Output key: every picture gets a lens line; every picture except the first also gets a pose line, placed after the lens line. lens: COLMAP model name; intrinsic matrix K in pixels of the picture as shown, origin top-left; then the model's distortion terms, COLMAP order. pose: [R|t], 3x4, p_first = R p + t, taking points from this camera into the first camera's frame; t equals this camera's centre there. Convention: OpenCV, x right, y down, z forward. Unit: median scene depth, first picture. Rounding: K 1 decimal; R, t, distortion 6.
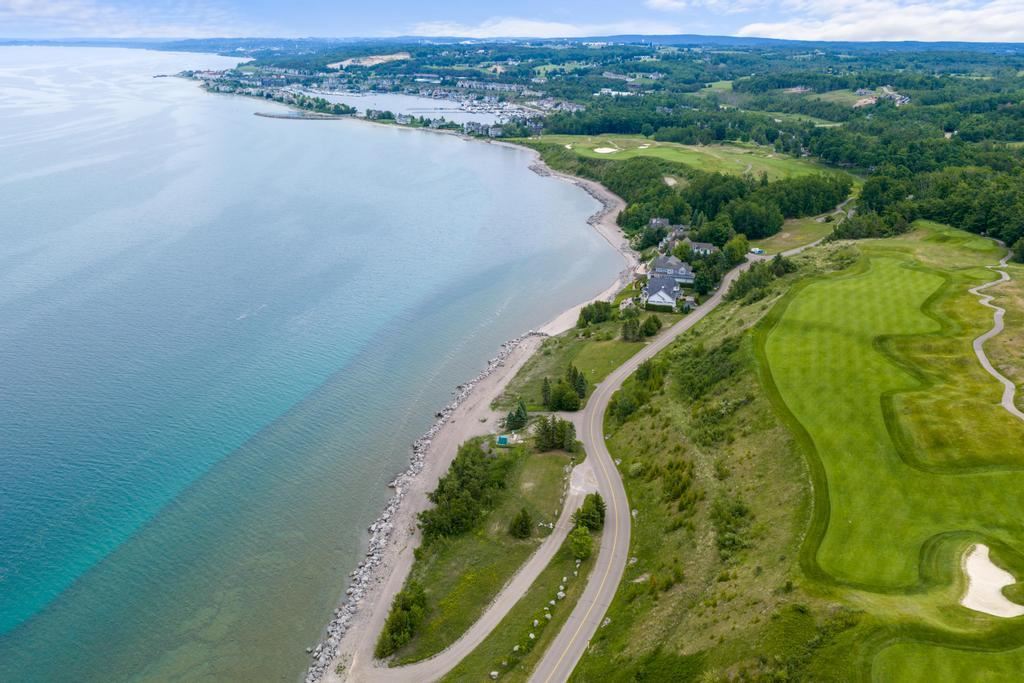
lens RADIAL K [[848.4, 0, 509.7], [0, 848.4, 339.7], [0, 0, 1]] dist [0.016456, -0.033042]
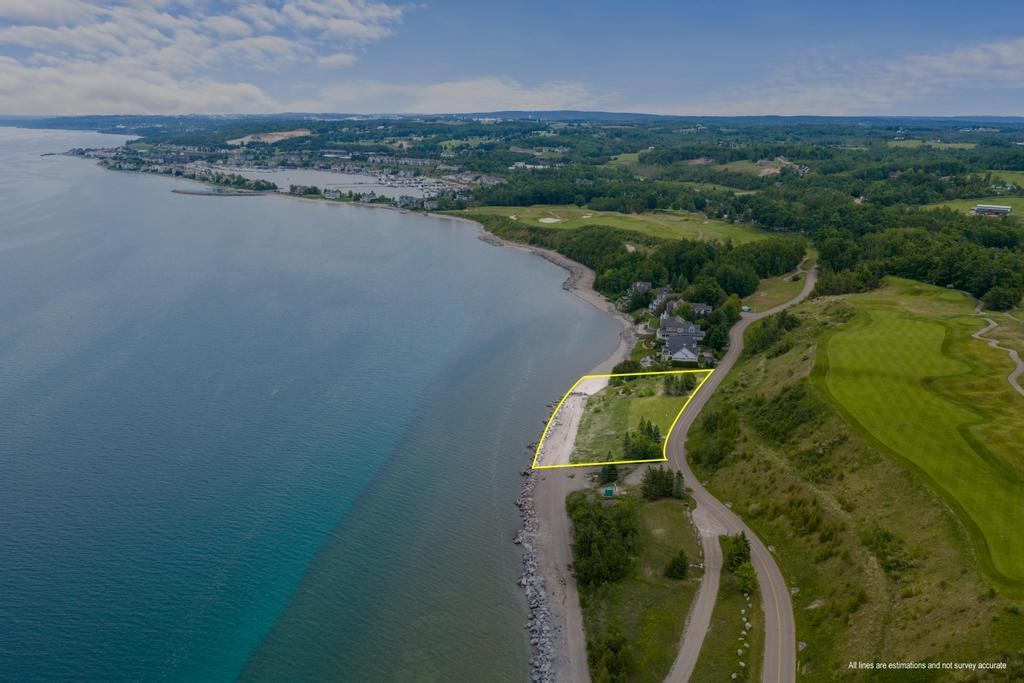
lens RADIAL K [[848.4, 0, 509.6], [0, 848.4, 344.3], [0, 0, 1]] dist [0.016456, -0.033042]
pose [[0.990786, -0.038790, 0.129760, -0.151890], [0.048565, 0.996146, -0.073040, 0.004070], [-0.126427, 0.078669, 0.988852, -0.021913]]
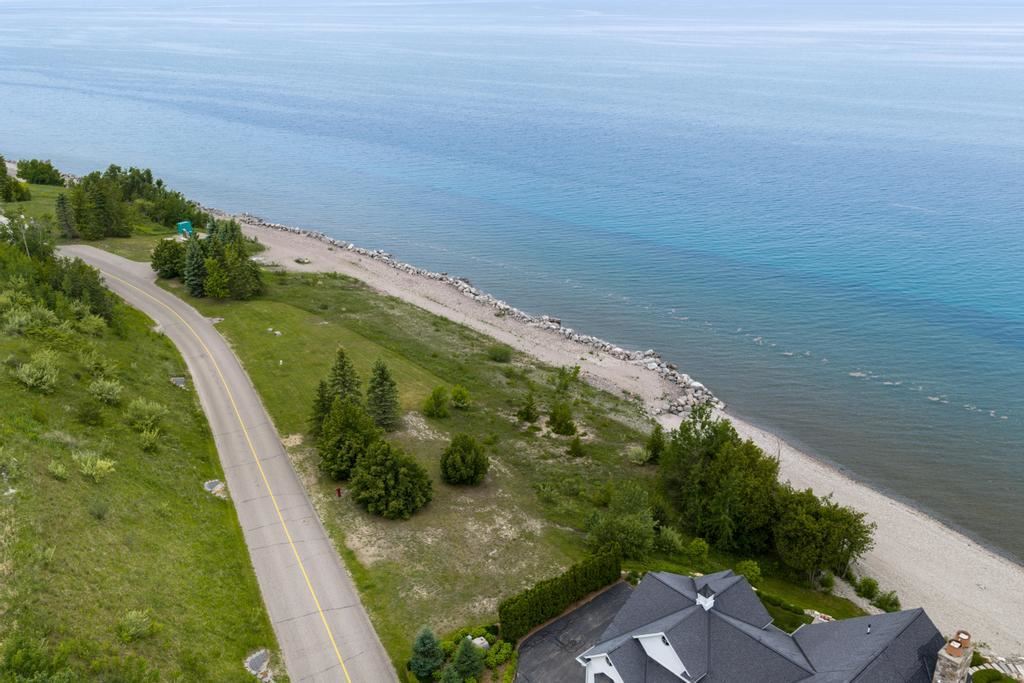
lens RADIAL K [[848.4, 0, 516.0], [0, 848.4, 346.5], [0, 0, 1]] dist [0.016456, -0.033042]
pose [[-0.507596, 0.326319, -0.797410, 0.255132], [-0.289885, 0.806866, 0.514717, -0.137469], [0.811365, 0.492425, -0.314967, 0.867635]]
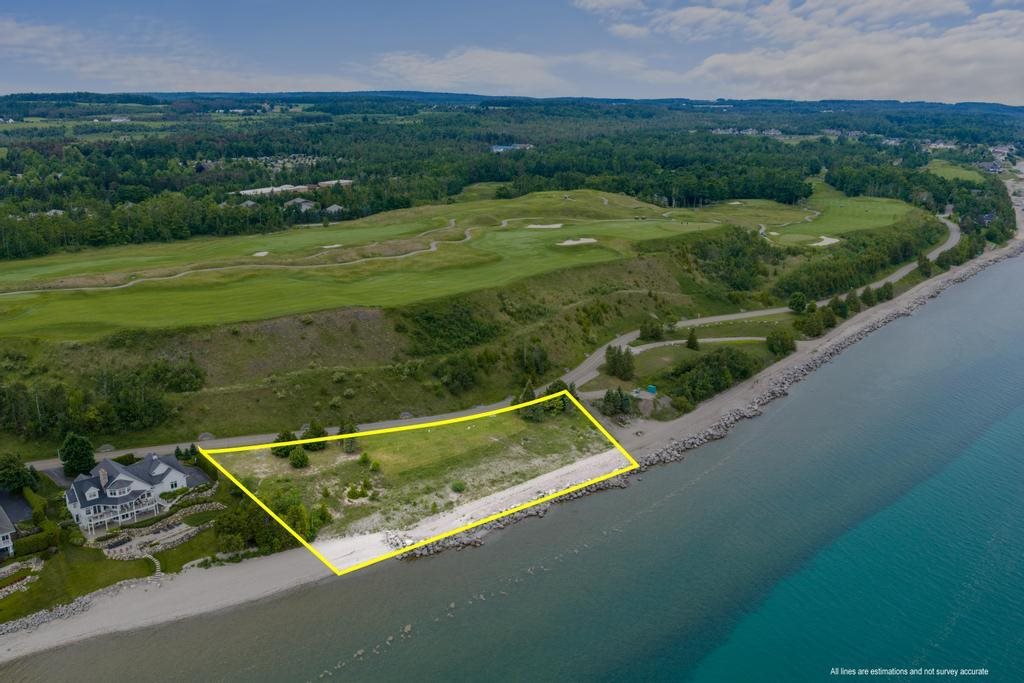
lens RADIAL K [[848.4, 0, 513.0], [0, 848.4, 339.2], [0, 0, 1]] dist [0.016456, -0.033042]
pose [[-0.852560, -0.154051, 0.499409, -0.228652], [0.165925, 0.826350, 0.538158, -0.322857], [-0.495591, 0.541677, -0.678952, 1.051120]]
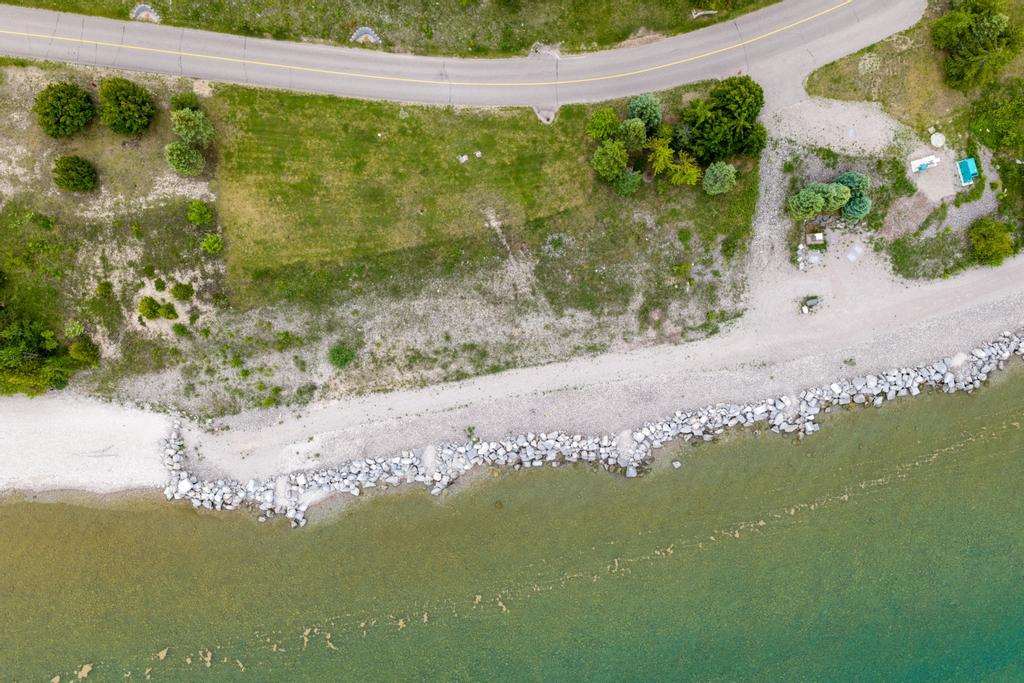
lens RADIAL K [[848.4, 0, 510.2], [0, 848.4, 339.8], [0, 0, 1]] dist [0.016456, -0.033042]
pose [[-0.463032, -0.886295, -0.009136, 0.016427], [0.299726, -0.166271, 0.939425, -0.224727], [-0.834126, 0.432245, 0.342634, 0.636067]]
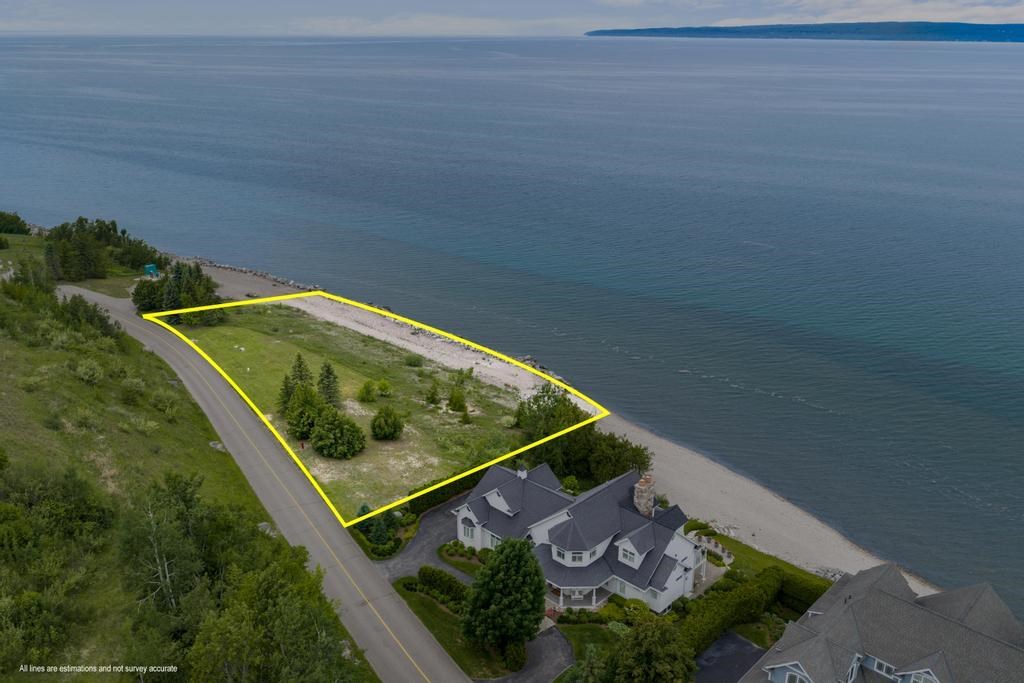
lens RADIAL K [[848.4, 0, 519.5], [0, 848.4, 340.3], [0, 0, 1]] dist [0.016456, -0.033042]
pose [[-0.425129, 0.300147, -0.853919, 0.331477], [-0.311605, 0.837217, 0.449411, -0.179414], [0.849805, 0.457143, -0.262397, 0.909640]]
